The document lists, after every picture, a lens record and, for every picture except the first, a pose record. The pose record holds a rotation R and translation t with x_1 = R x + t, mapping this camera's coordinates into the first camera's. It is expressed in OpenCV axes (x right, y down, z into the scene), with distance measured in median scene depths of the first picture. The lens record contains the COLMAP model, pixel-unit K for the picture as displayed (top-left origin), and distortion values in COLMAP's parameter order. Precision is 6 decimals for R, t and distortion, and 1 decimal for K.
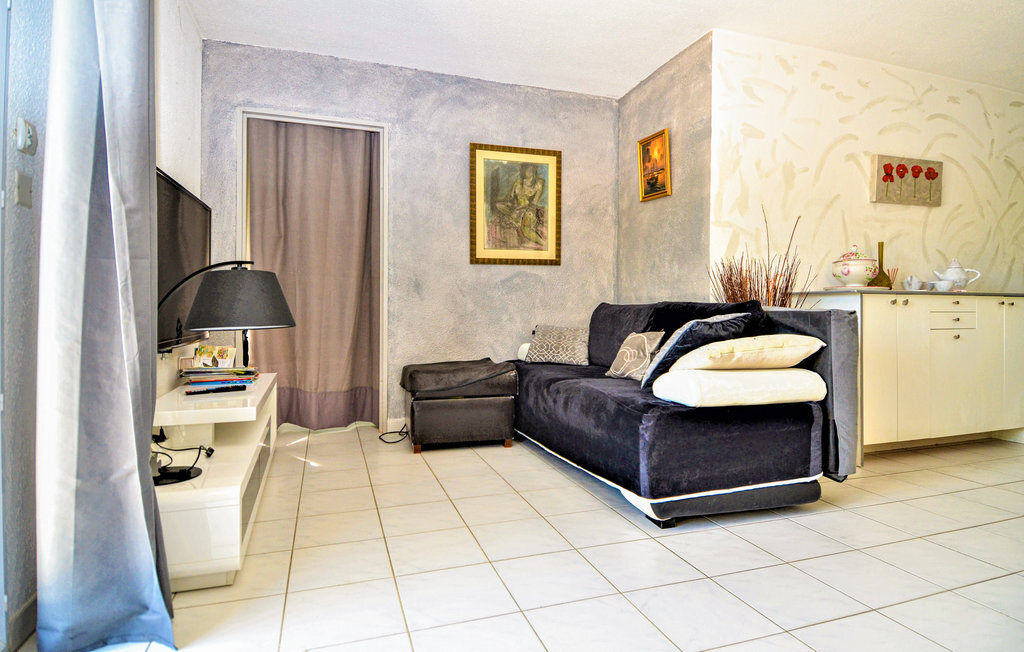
lens RADIAL K [[555.6, 0, 512.0], [0, 555.6, 326.0], [0, 0, 1]] dist [0.055509, -0.057246]
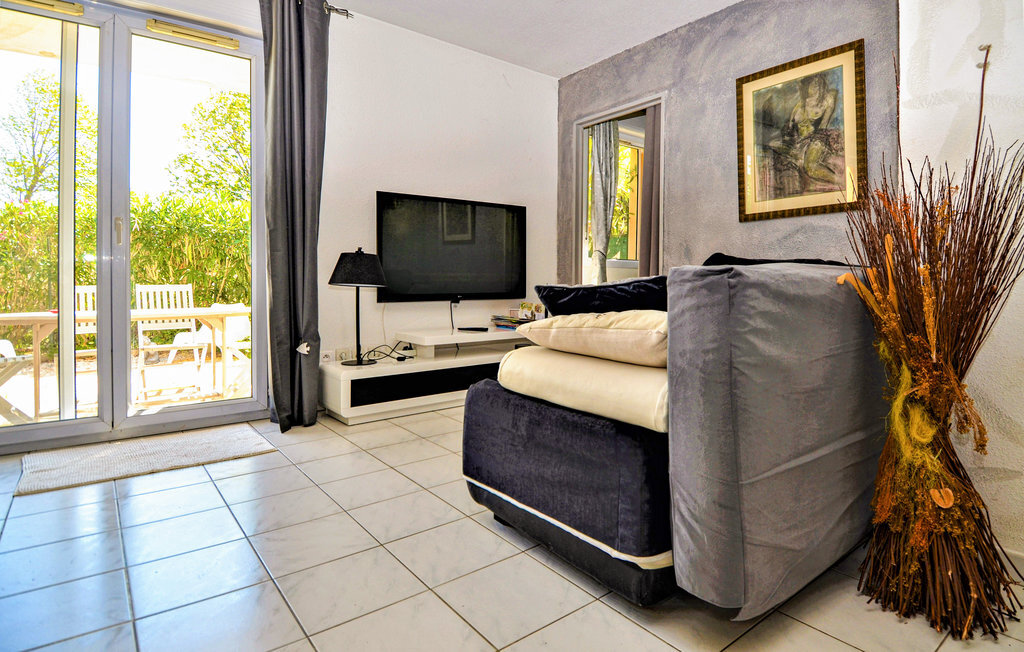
lens RADIAL K [[547.7, 0, 515.2], [0, 547.7, 296.0], [0, 0, 1]] dist [0.050003, -0.055697]
pose [[0.321068, 0.027648, -0.946653, 0.603389], [-0.032074, 0.999318, 0.018308, -0.005195], [0.946513, 0.024485, 0.321735, 0.413911]]
